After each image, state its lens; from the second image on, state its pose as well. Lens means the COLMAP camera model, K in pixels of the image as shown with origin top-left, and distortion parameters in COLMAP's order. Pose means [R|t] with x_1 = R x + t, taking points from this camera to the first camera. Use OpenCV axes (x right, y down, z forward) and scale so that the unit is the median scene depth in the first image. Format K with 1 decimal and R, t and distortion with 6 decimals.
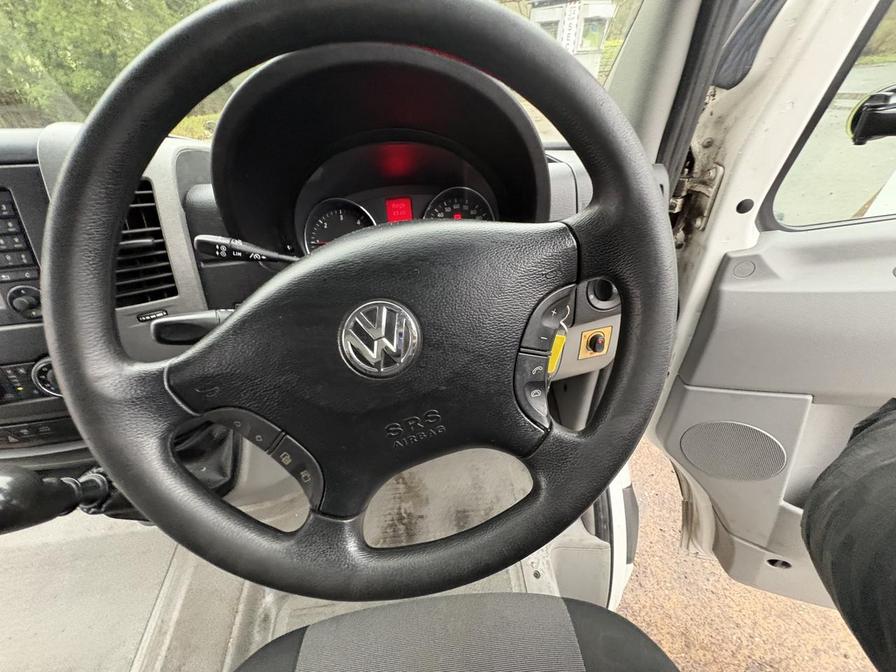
lens RADIAL K [[358.0, 0, 447.1], [0, 358.0, 335.3], [0, 0, 1]] dist [0.000014, 0.000098]
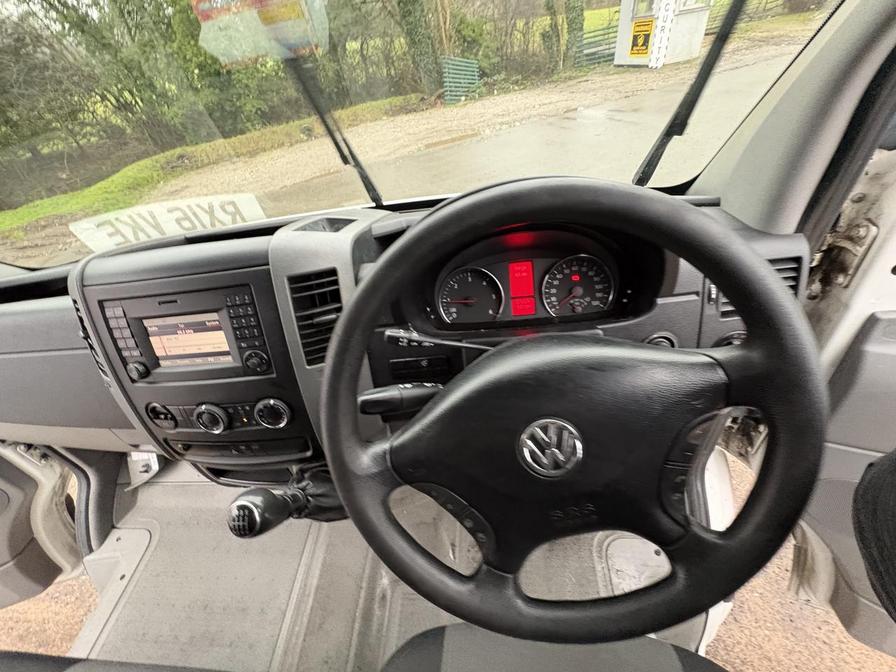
lens RADIAL K [[356.9, 0, 446.1], [0, 356.9, 336.9], [0, 0, 1]] dist [-0.001777, 0.000191]
pose [[0.980365, 0.032165, -0.194552, -0.116190], [-0.024837, 0.998891, 0.039987, -0.156765], [0.195623, -0.034370, 0.980077, -0.115772]]
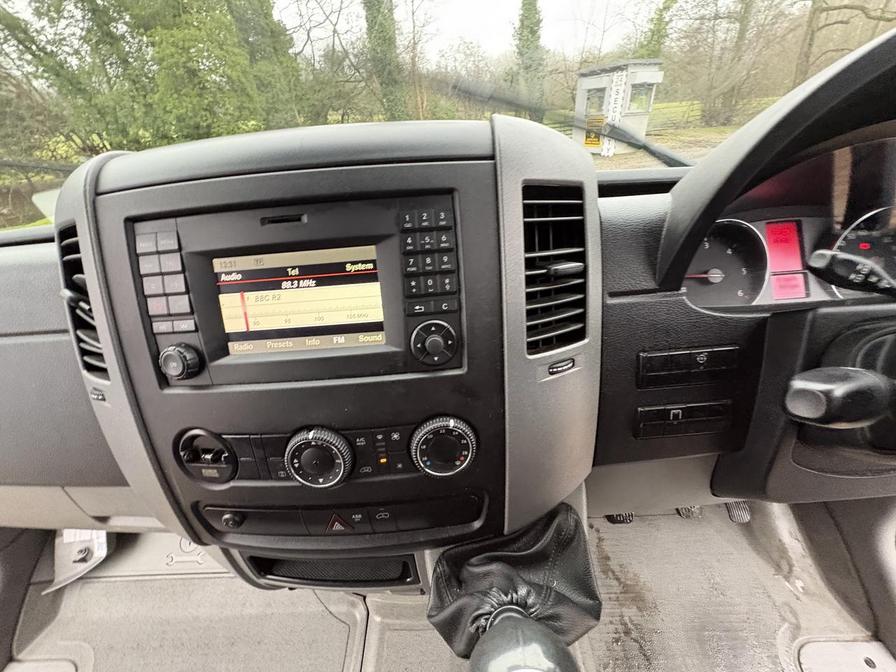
lens RADIAL K [[357.7, 0, 448.0], [0, 357.7, 336.0], [0, 0, 1]] dist [-0.000928, 0.000049]
pose [[0.995220, 0.031160, -0.092557, -0.647486], [-0.042514, 0.991451, -0.123360, -0.011151], [0.087922, 0.126705, 0.988036, 0.170511]]
